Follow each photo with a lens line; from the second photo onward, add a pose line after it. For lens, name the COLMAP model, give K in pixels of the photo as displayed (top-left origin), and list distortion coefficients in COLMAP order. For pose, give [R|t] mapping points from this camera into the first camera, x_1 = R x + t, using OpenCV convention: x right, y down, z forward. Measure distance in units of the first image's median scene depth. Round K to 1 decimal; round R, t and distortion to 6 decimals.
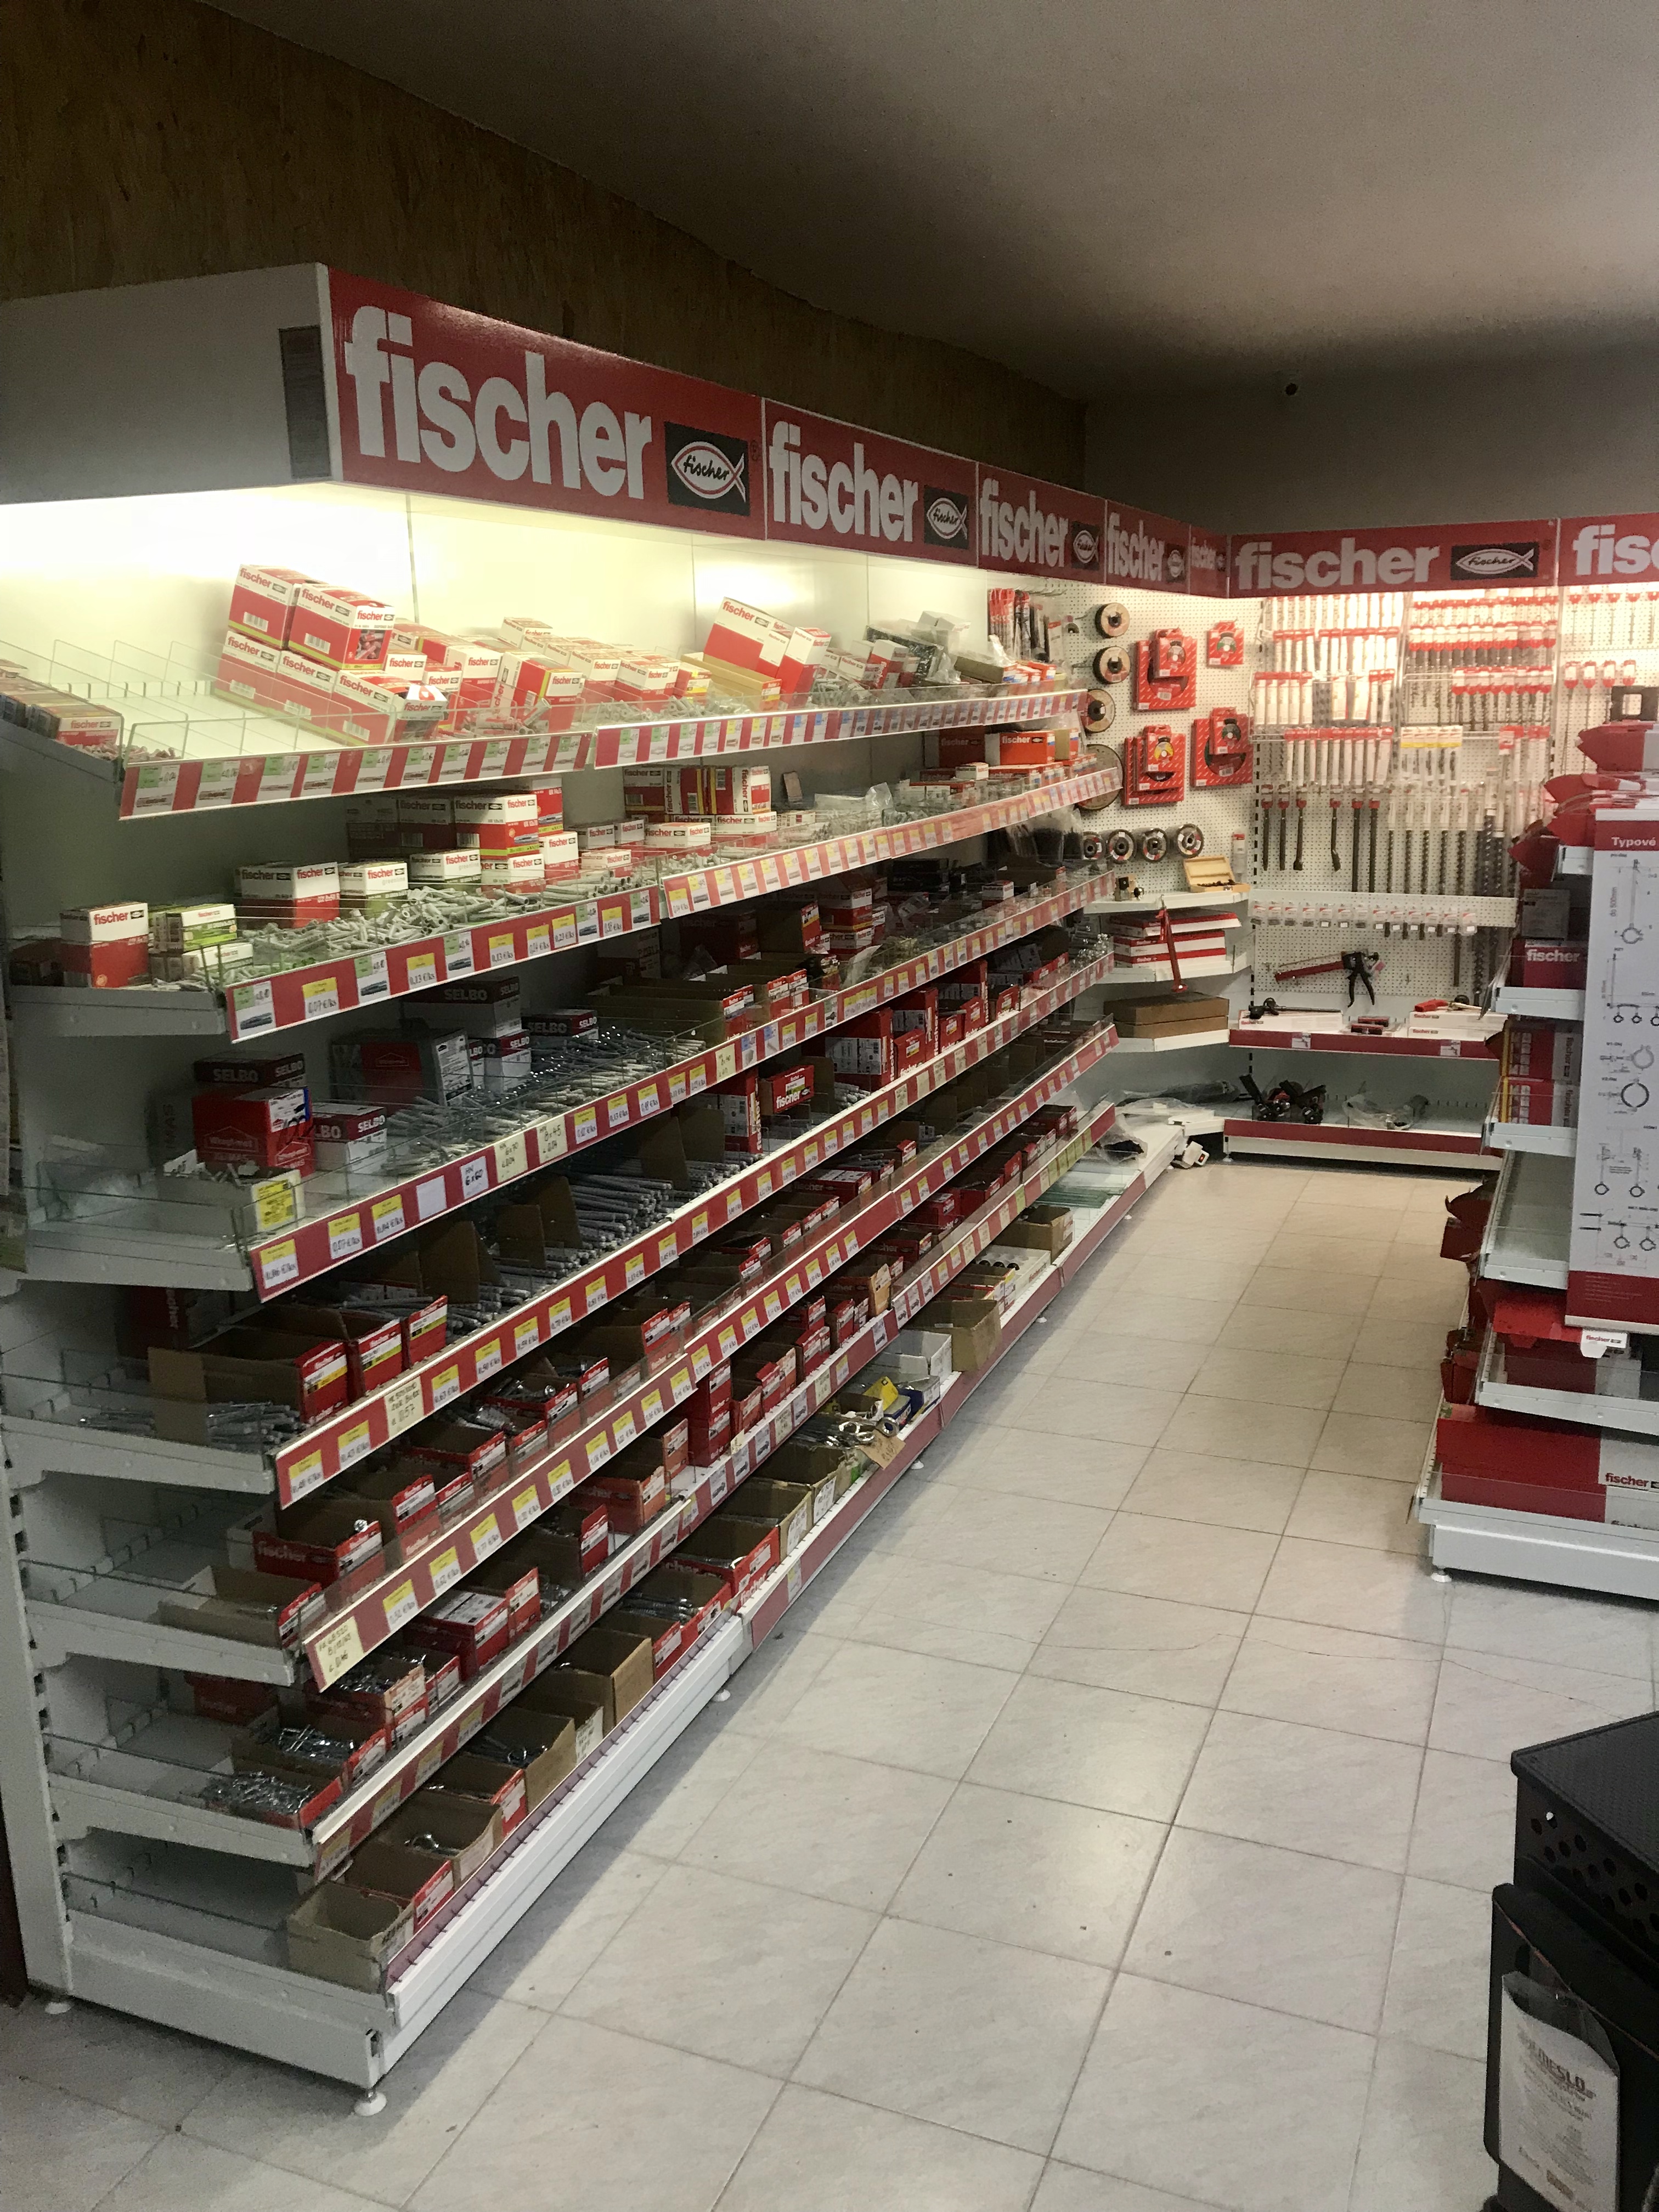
lens RADIAL K [[1845.5, 0, 851.8], [0, 1845.5, 1109.2], [0, 0, 1]] dist [0.042025, -0.045297]
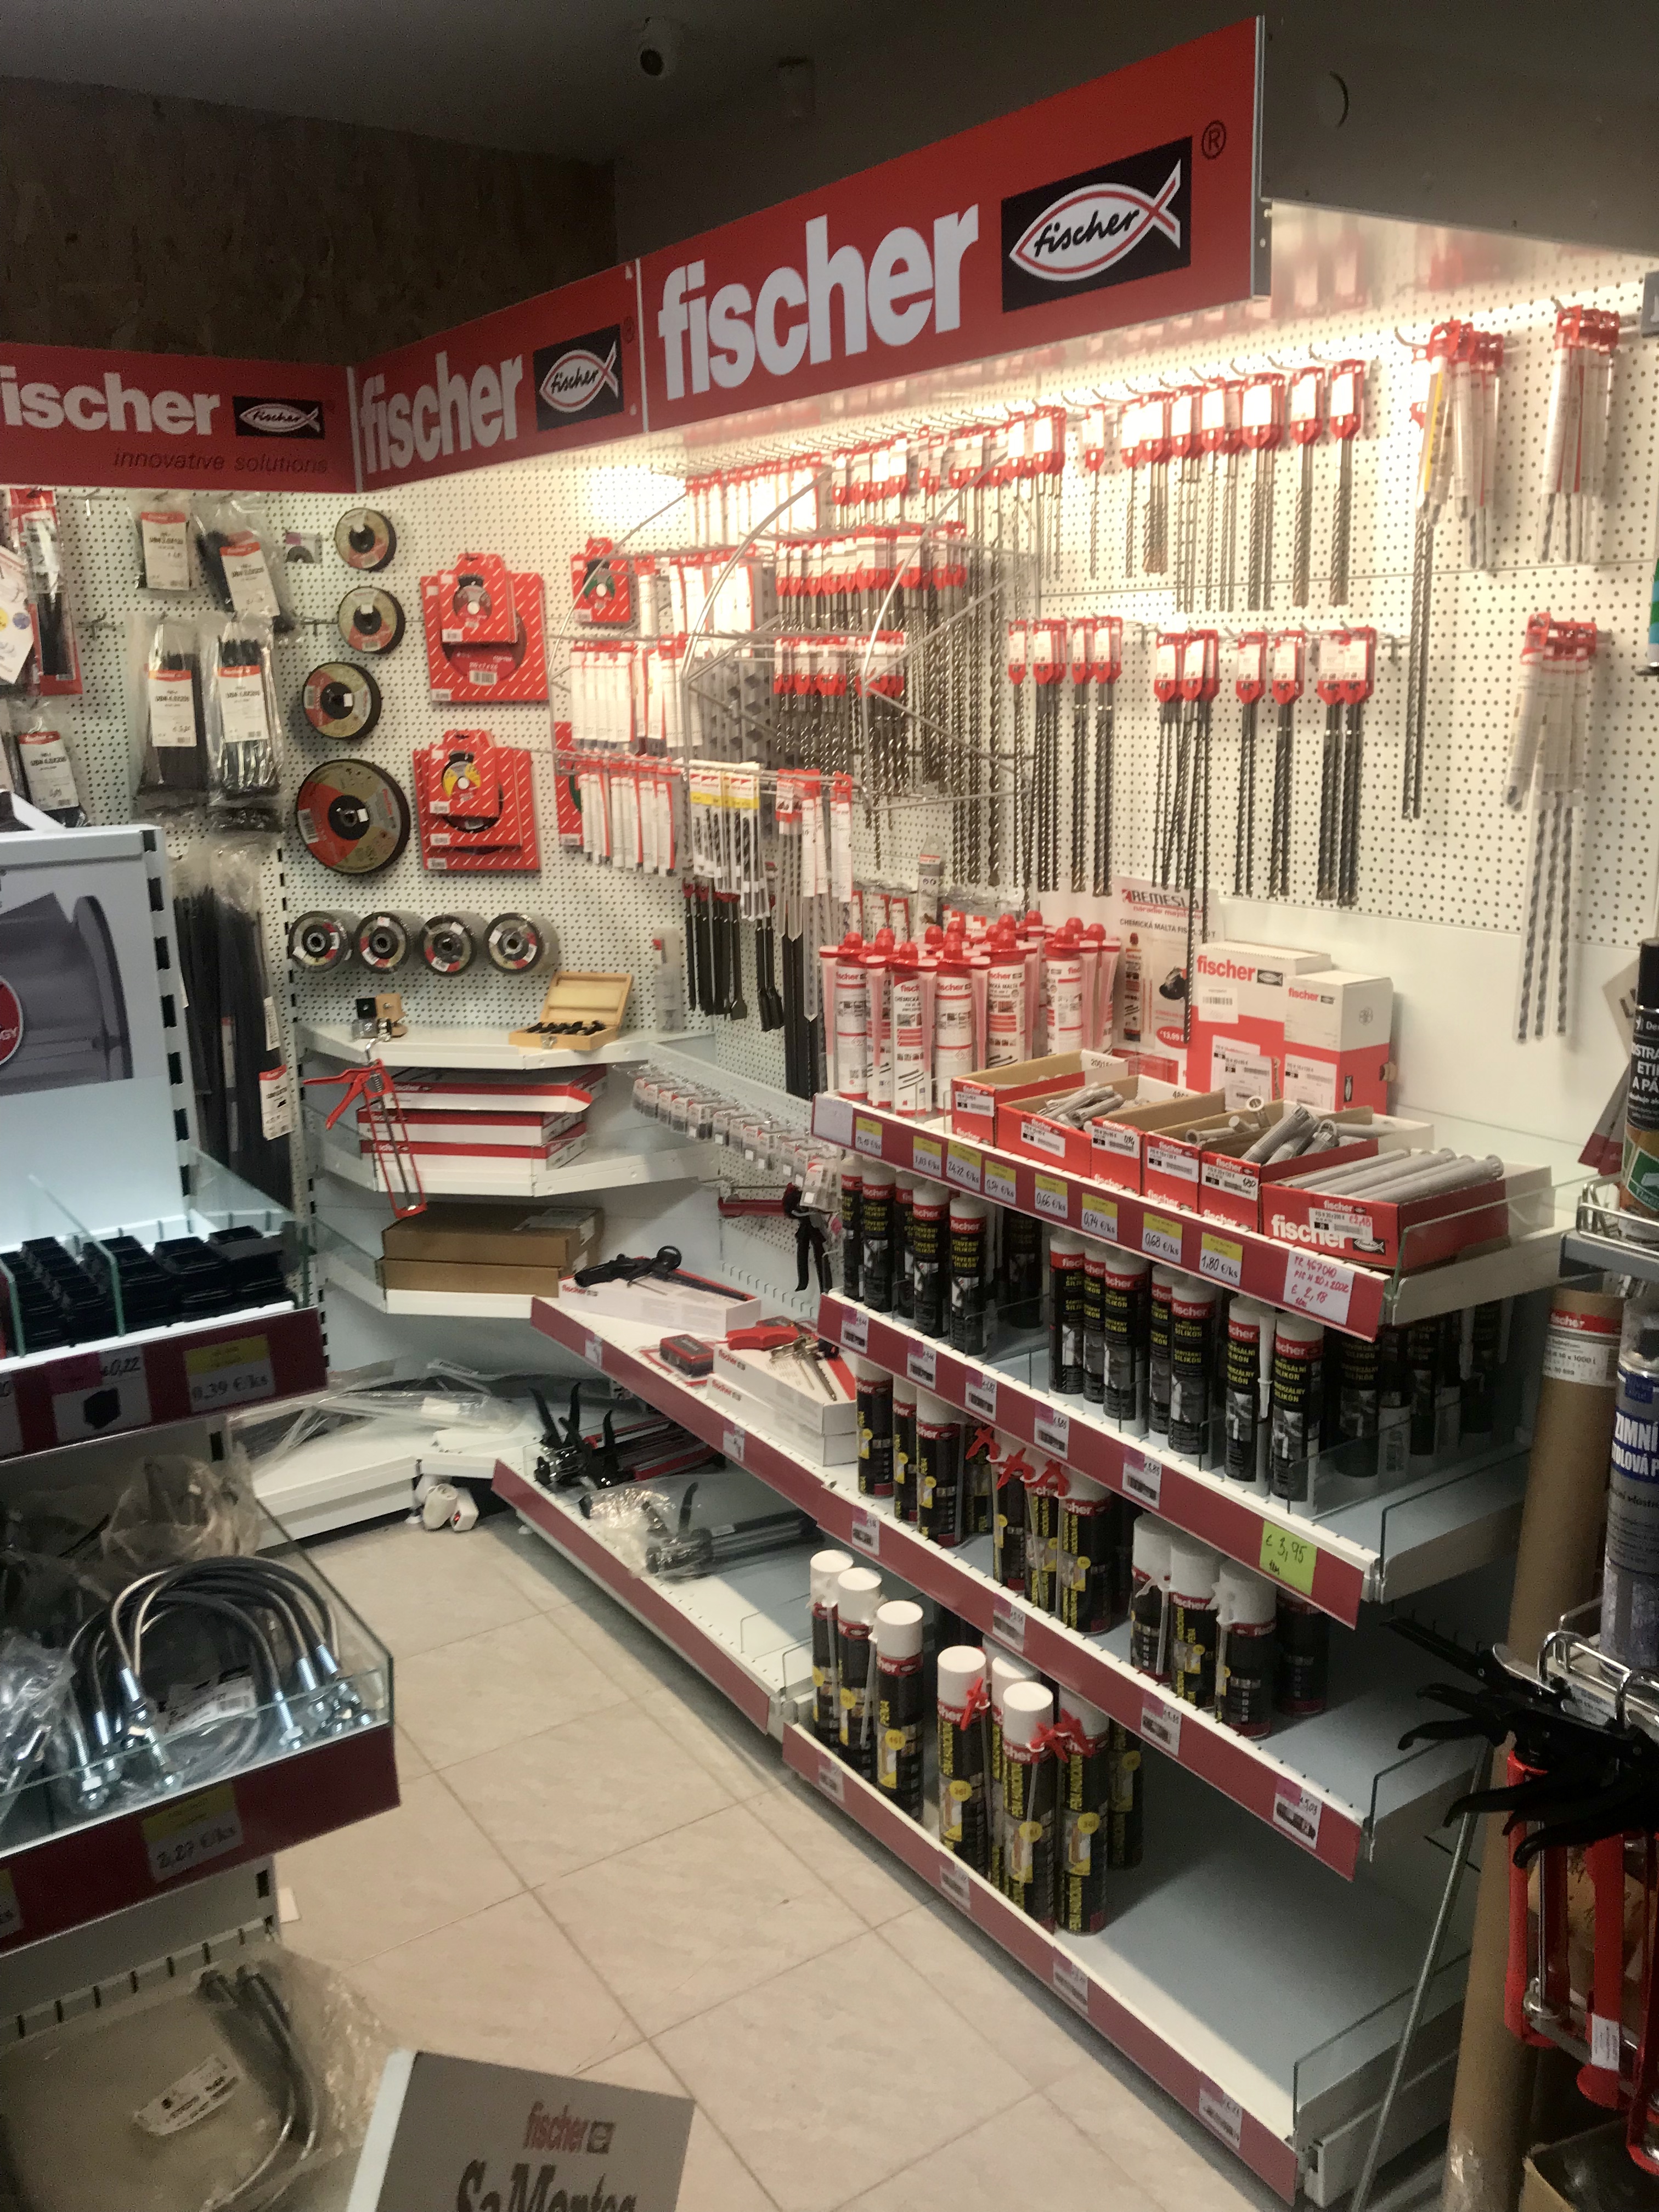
lens RADIAL K [[1845.5, 0, 814.8], [0, 1845.5, 1093.0], [0, 0, 1]] dist [0.042025, -0.045297]
pose [[0.816026, 0.145108, -0.559504, 0.596467], [-0.135552, 0.989024, 0.058803, -0.153239], [0.561896, 0.027857, 0.826739, 0.630247]]
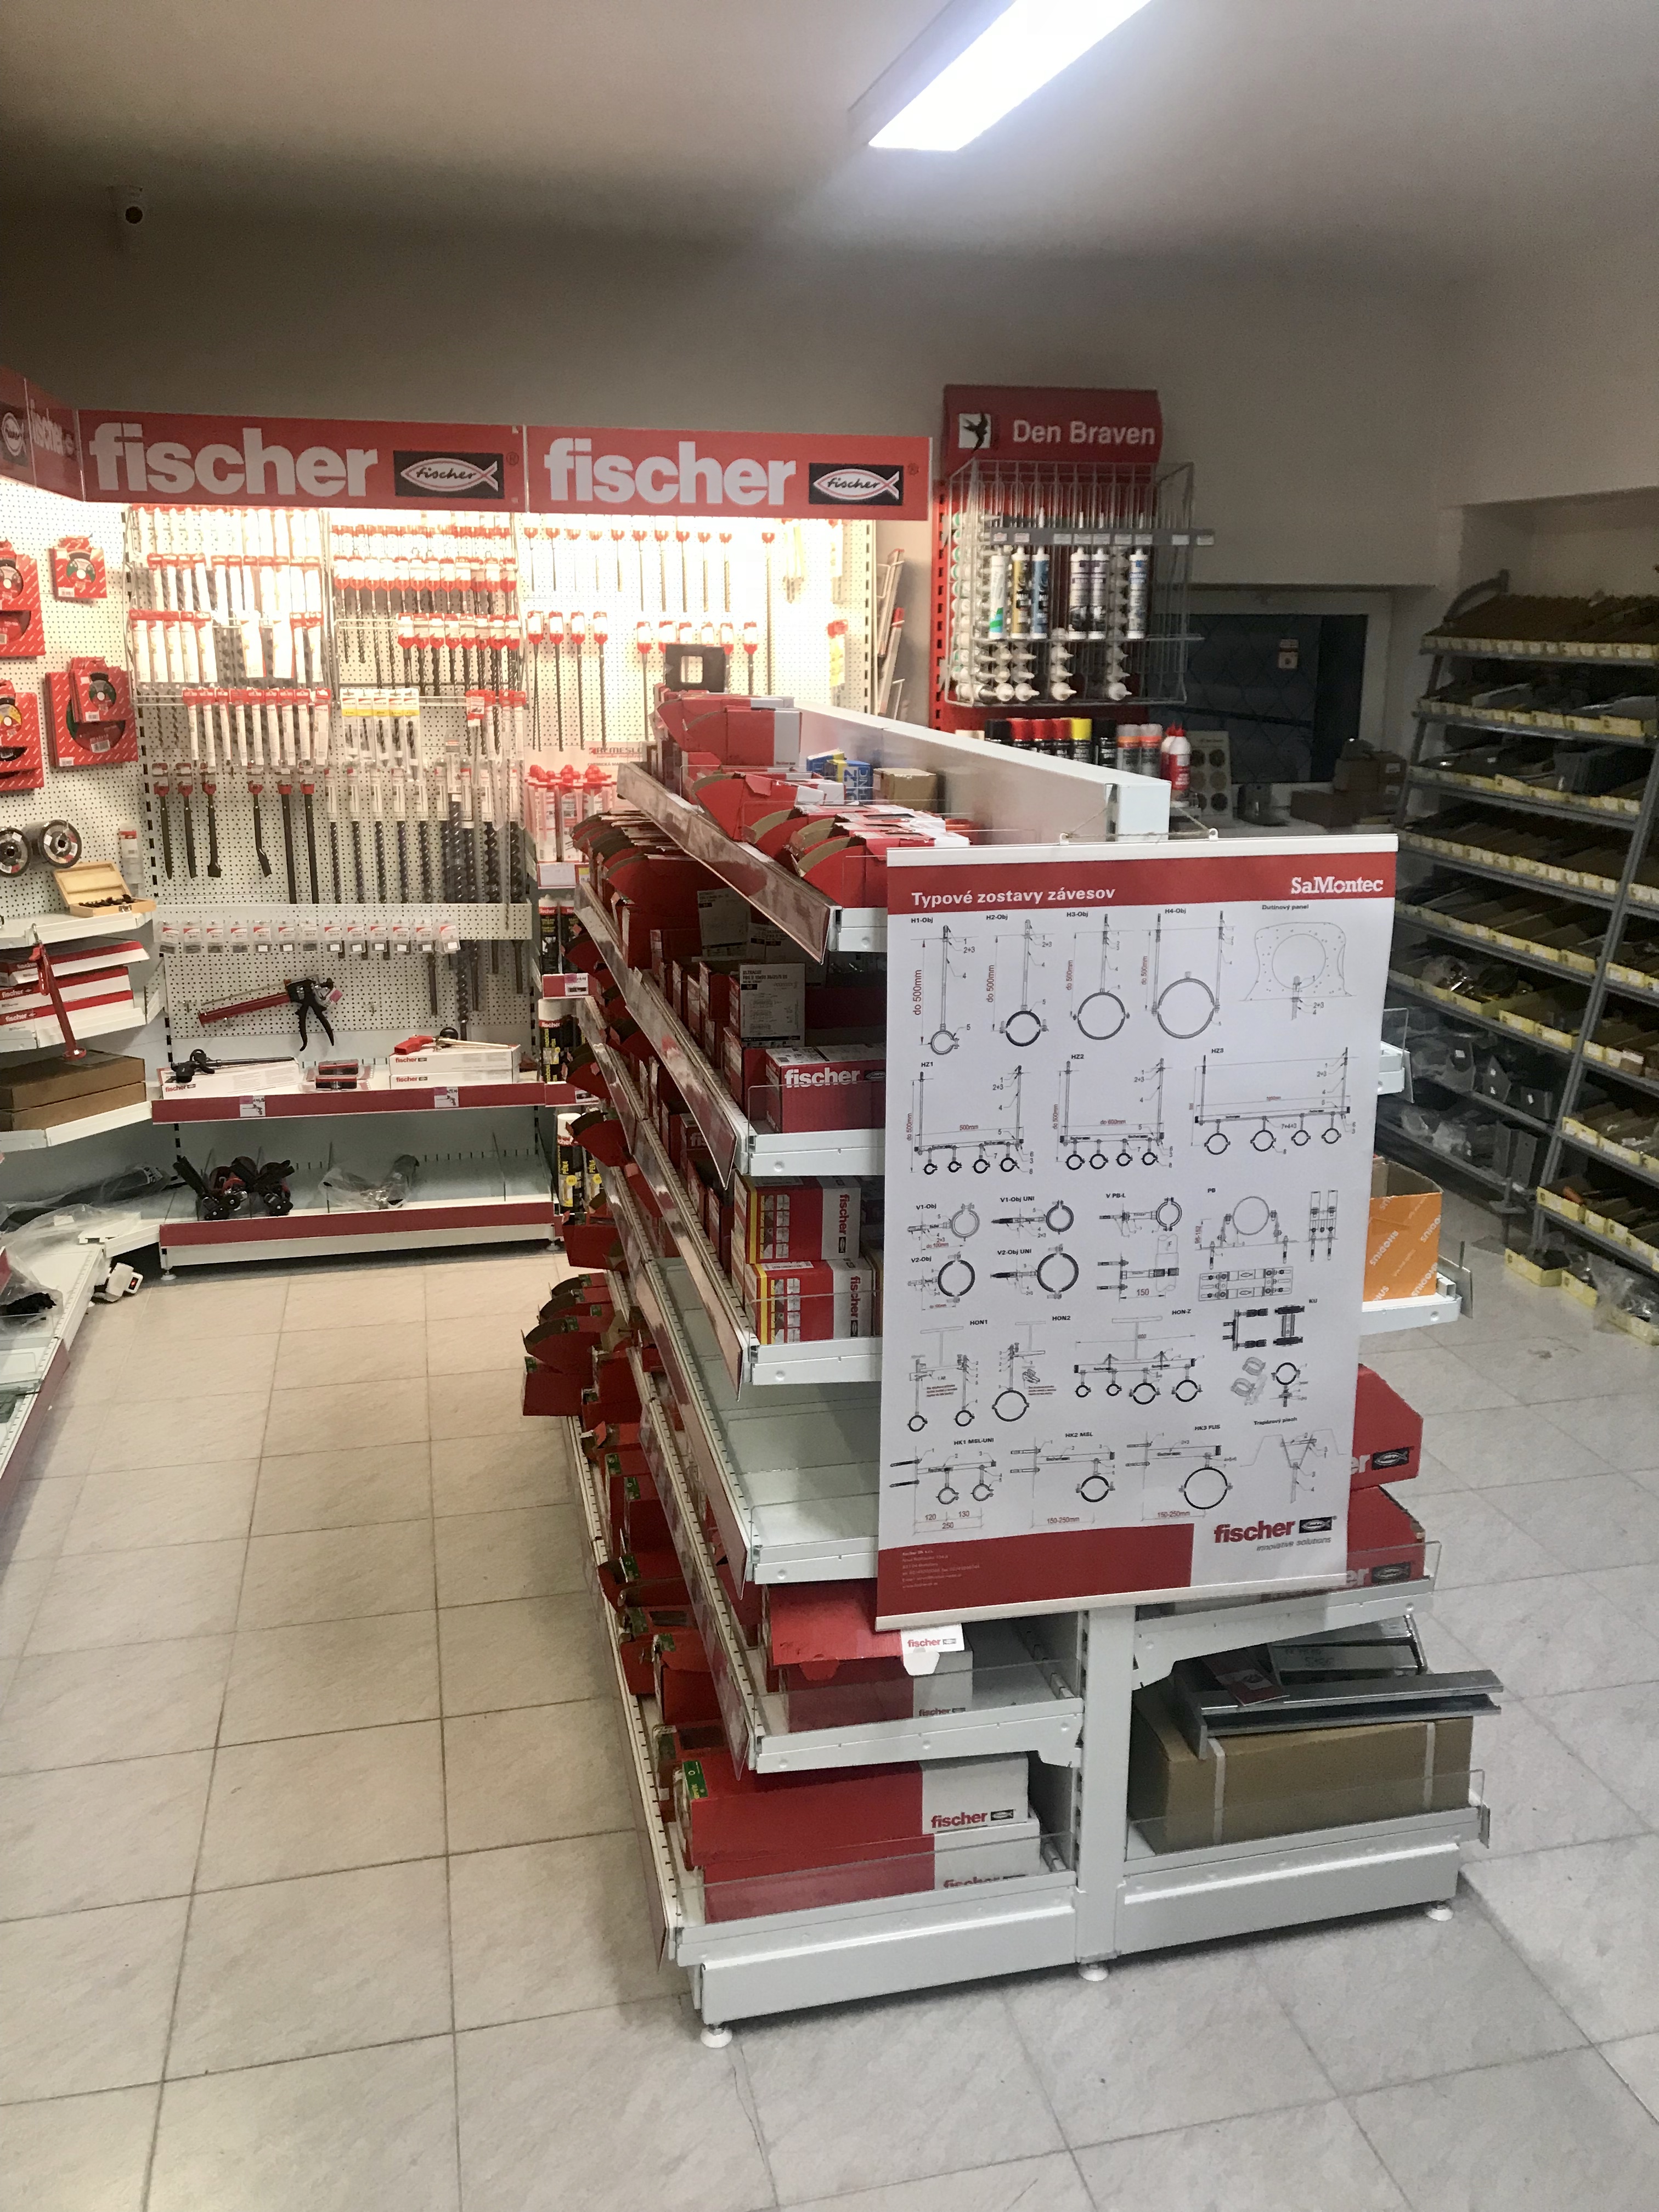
lens RADIAL K [[1845.5, 0, 806.6], [0, 1845.5, 1086.3], [0, 0, 1]] dist [0.042025, -0.045297]
pose [[0.825114, -0.110919, 0.553971, 0.014154], [0.102446, 0.993657, 0.046367, -0.059427], [-0.555600, 0.018494, 0.831244, 0.262988]]
